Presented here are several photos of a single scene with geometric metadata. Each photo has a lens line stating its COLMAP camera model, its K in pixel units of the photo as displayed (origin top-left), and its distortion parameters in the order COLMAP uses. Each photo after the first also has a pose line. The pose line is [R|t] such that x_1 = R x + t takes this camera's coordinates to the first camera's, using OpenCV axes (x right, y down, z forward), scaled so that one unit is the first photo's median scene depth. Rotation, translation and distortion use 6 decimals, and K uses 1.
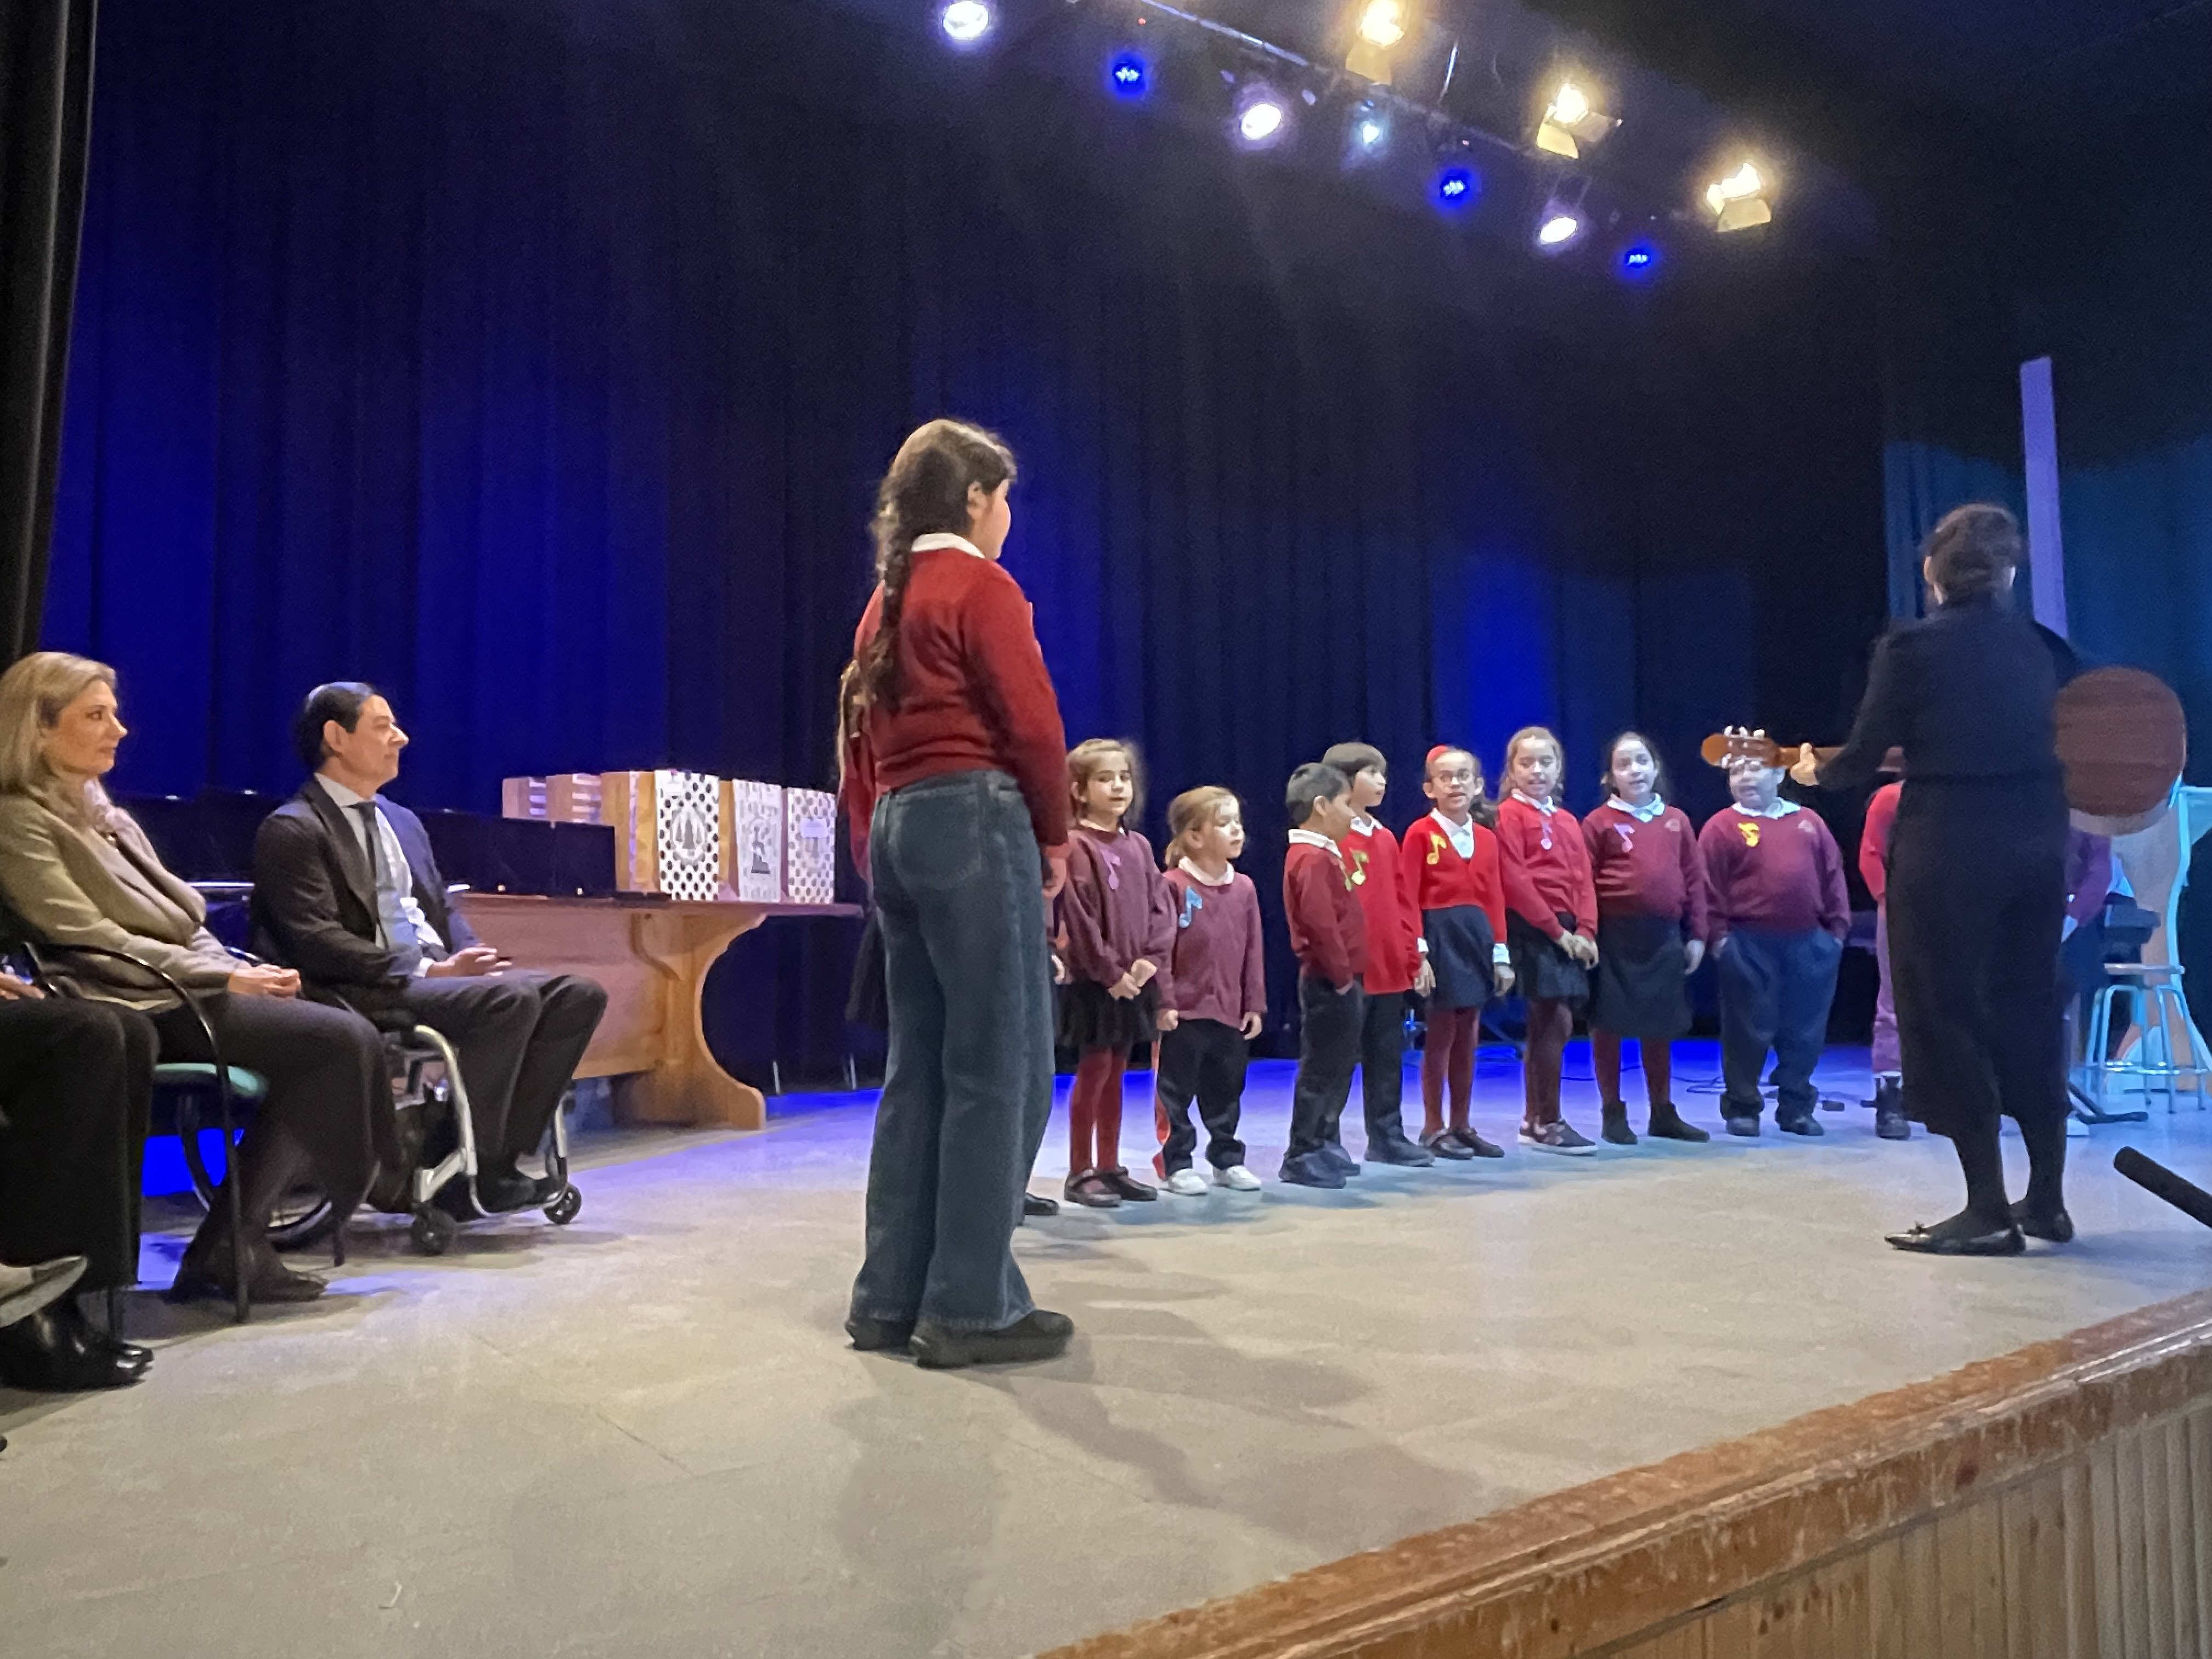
lens RADIAL K [[1959.4, 0, 1106.0], [0, 1959.4, 829.5], [0, 0, 1]] dist [-0.131963, -0.001692]
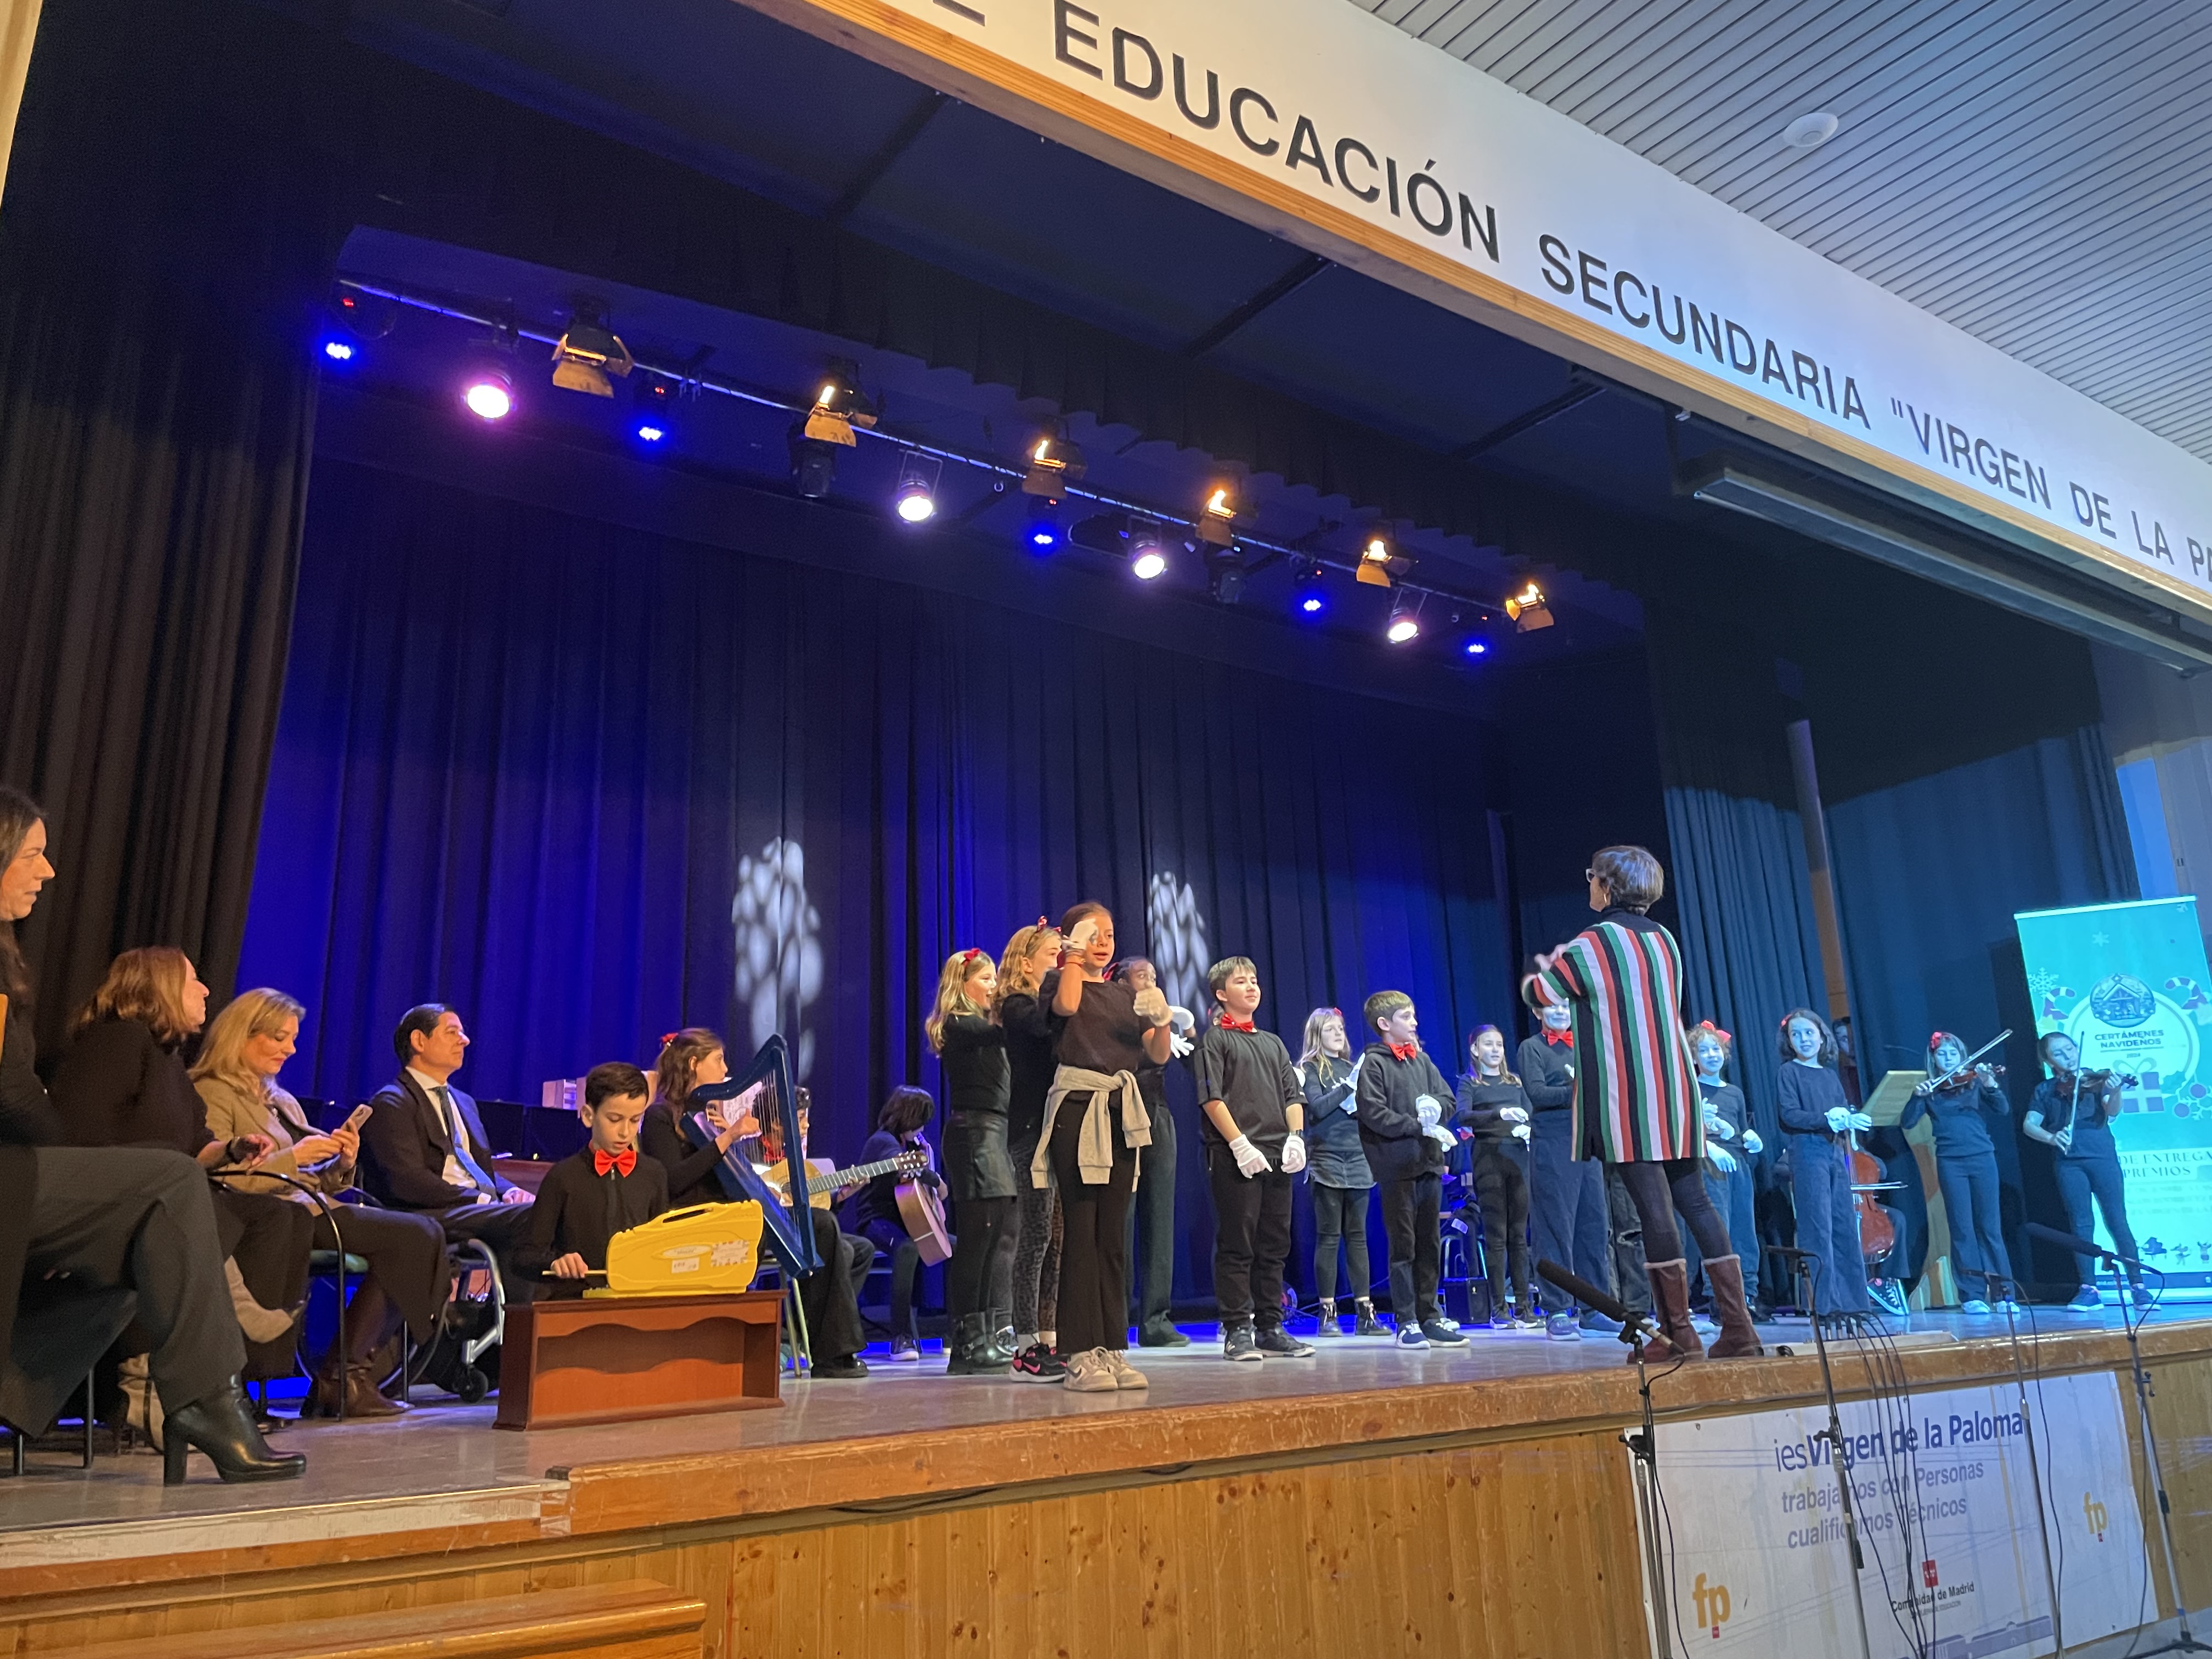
lens RADIAL K [[1772.1, 0, 1106.0], [0, 1772.1, 829.5], [0, 0, 1]] dist [0.000921, -0.009857]
pose [[0.999660, -0.026027, -0.001405, 0.120926], [0.025350, 0.983353, -0.179927, 0.049166], [0.006065, 0.179830, 0.983679, -0.338107]]
